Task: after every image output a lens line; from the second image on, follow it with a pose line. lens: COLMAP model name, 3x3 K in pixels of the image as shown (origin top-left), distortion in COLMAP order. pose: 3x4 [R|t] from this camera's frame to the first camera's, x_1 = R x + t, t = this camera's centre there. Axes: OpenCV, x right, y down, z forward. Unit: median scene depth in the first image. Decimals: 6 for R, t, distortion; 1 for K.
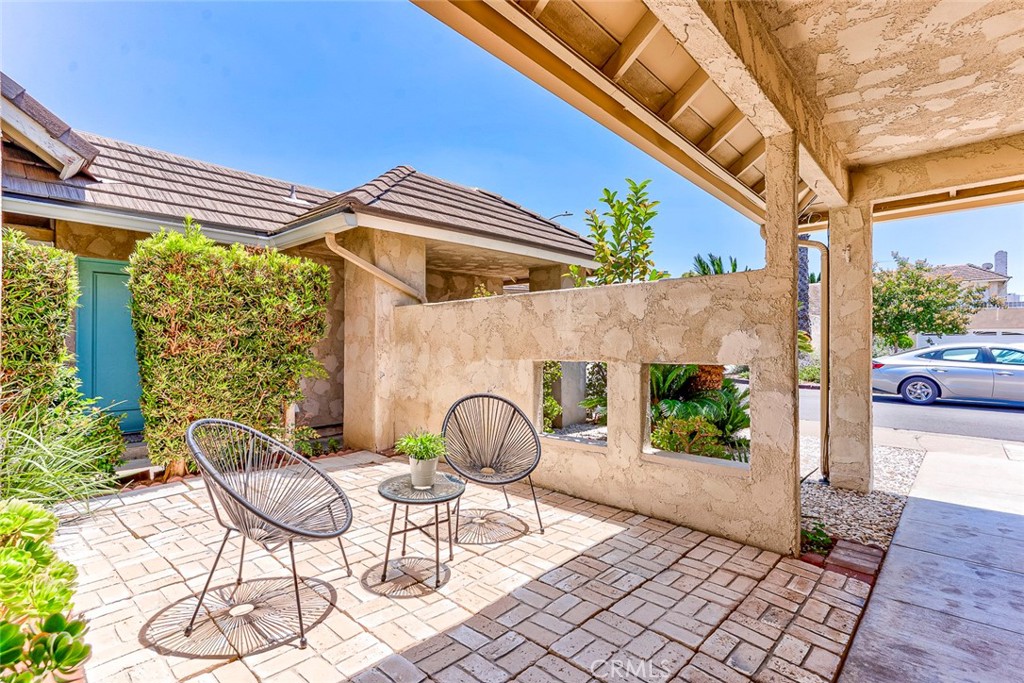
lens RADIAL K [[487.6, 0, 506.8], [0, 487.6, 343.0], [0, 0, 1]] dist [0.005653, 0.000355]
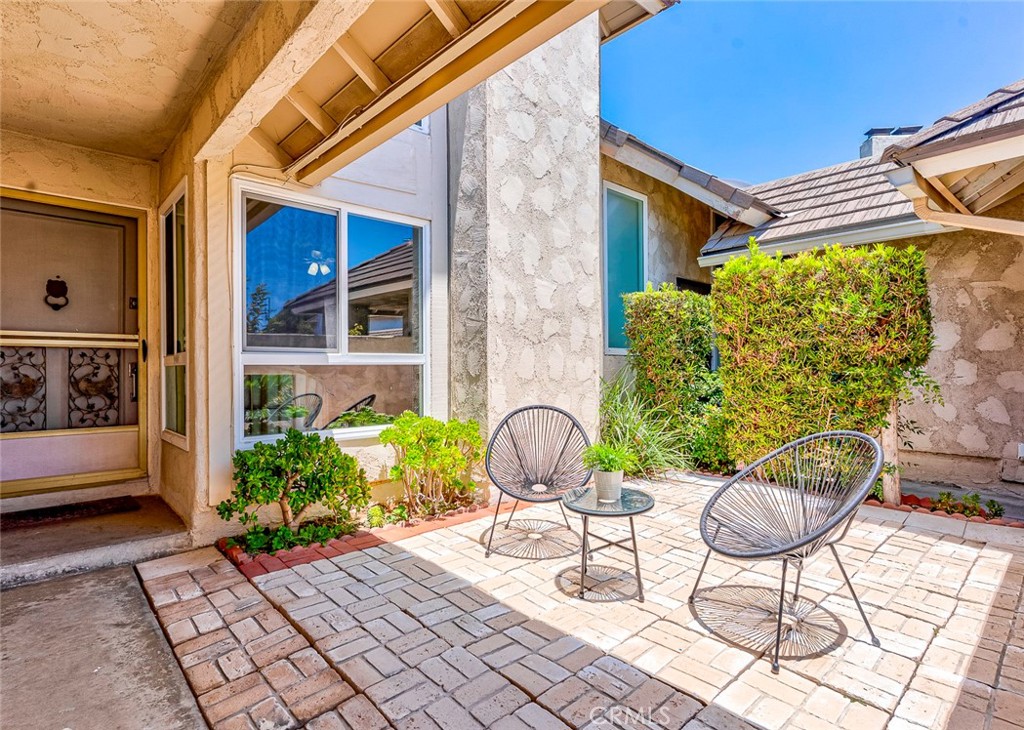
lens RADIAL K [[521.2, 0, 507.9], [0, 521.2, 365.9], [0, 0, 1]] dist [0.001725, -0.000042]
pose [[-0.085341, -0.002038, -0.996350, 0.645774], [0.005780, 0.999980, -0.002541, 0.025968], [0.996335, -0.005976, -0.085327, 0.669542]]
